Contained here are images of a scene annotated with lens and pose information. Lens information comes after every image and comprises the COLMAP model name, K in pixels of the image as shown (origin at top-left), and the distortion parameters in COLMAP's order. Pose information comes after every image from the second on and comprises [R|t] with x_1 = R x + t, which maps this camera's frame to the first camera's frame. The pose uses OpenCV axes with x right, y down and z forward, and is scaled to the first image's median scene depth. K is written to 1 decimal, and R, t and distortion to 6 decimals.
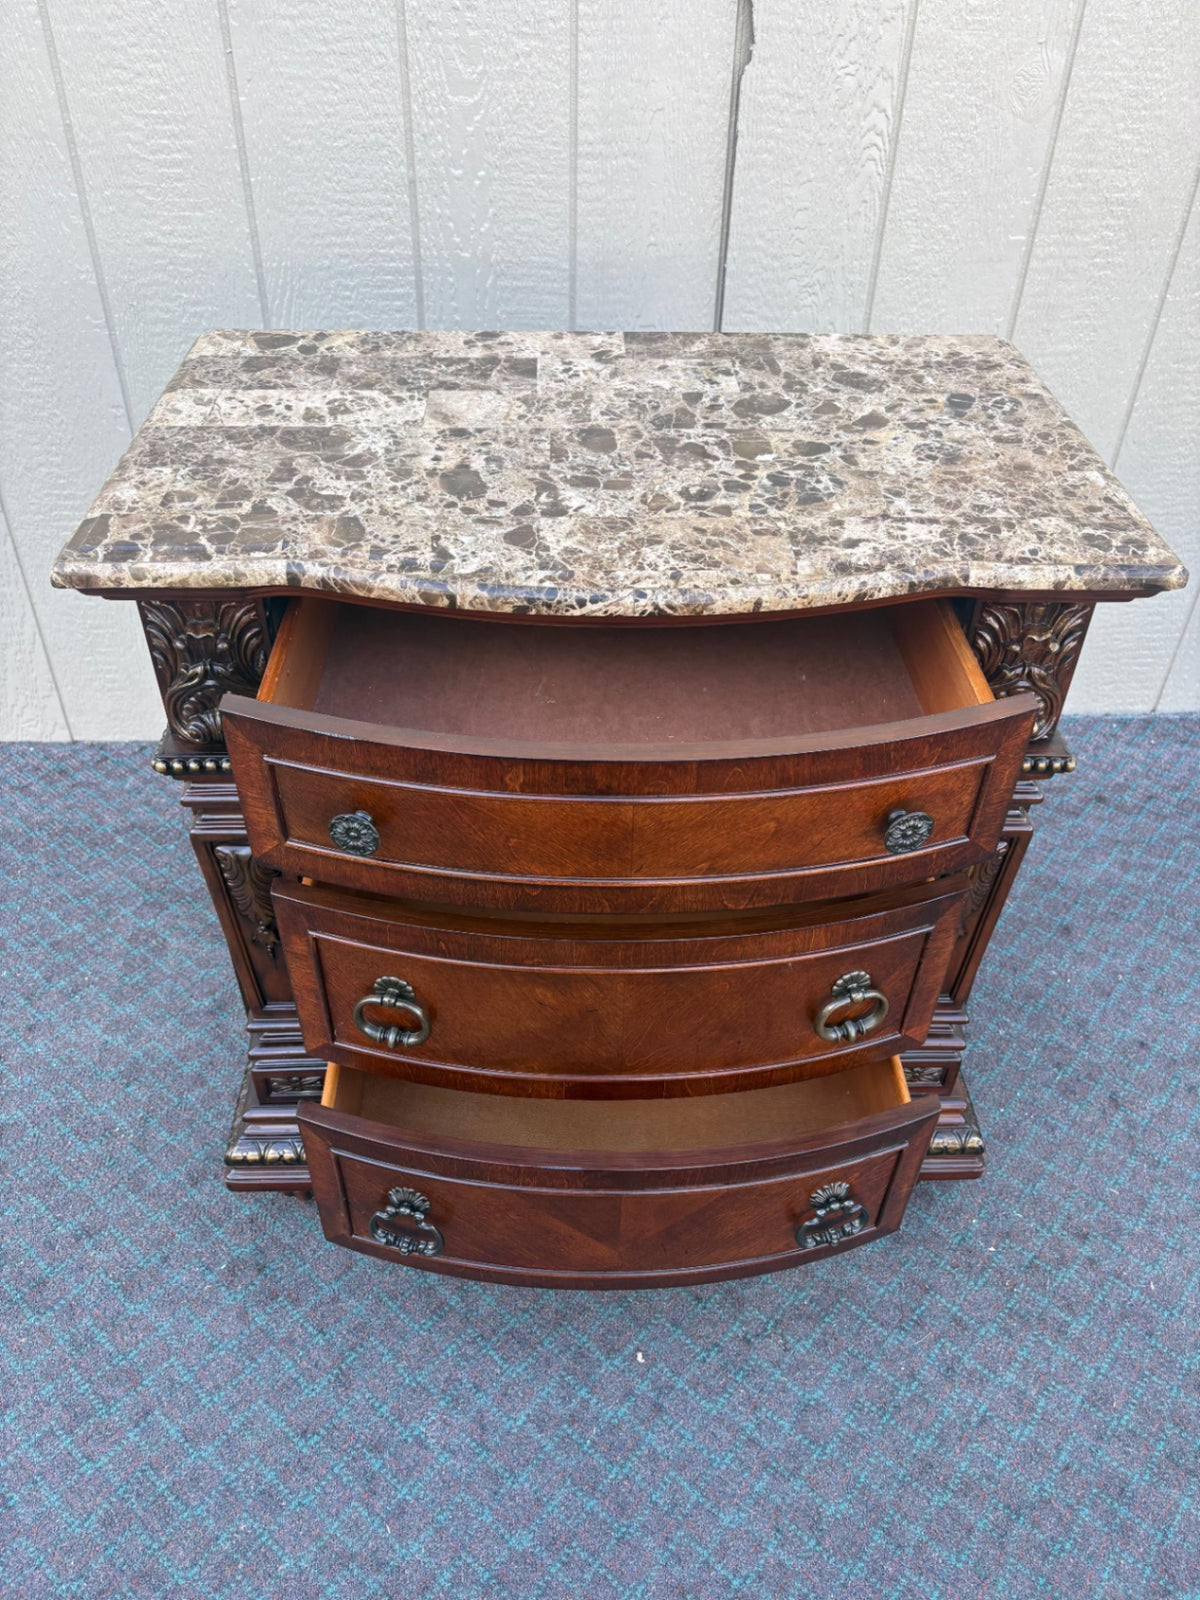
lens RADIAL K [[1229.9, 0, 600.7], [0, 1229.9, 805.5], [0, 0, 1]] dist [0.025889, -0.026688]
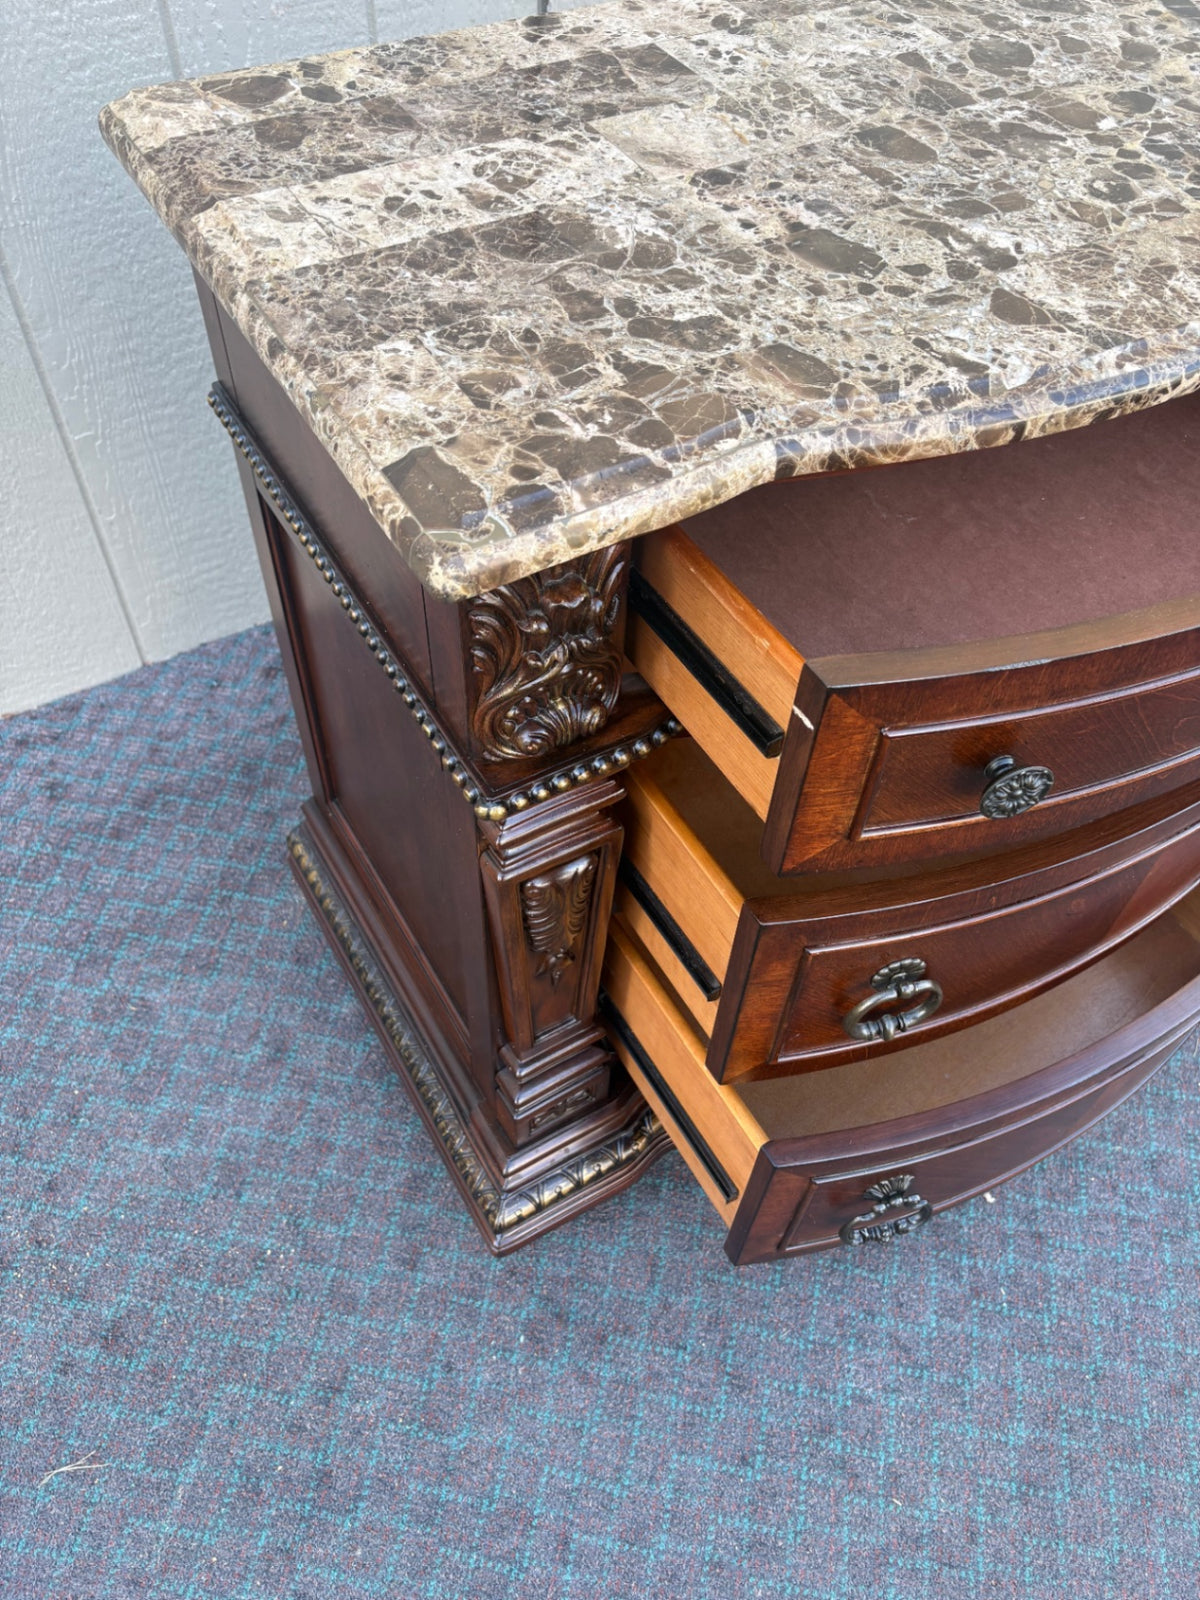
lens RADIAL K [[1229.9, 0, 601.4], [0, 1229.9, 808.4], [0, 0, 1]] dist [0.025889, -0.026688]
pose [[0.875519, -0.368328, 0.312730, -0.479788], [0.293769, 0.919639, 0.260699, -0.175617], [-0.383621, -0.136377, 0.913365, 0.361686]]
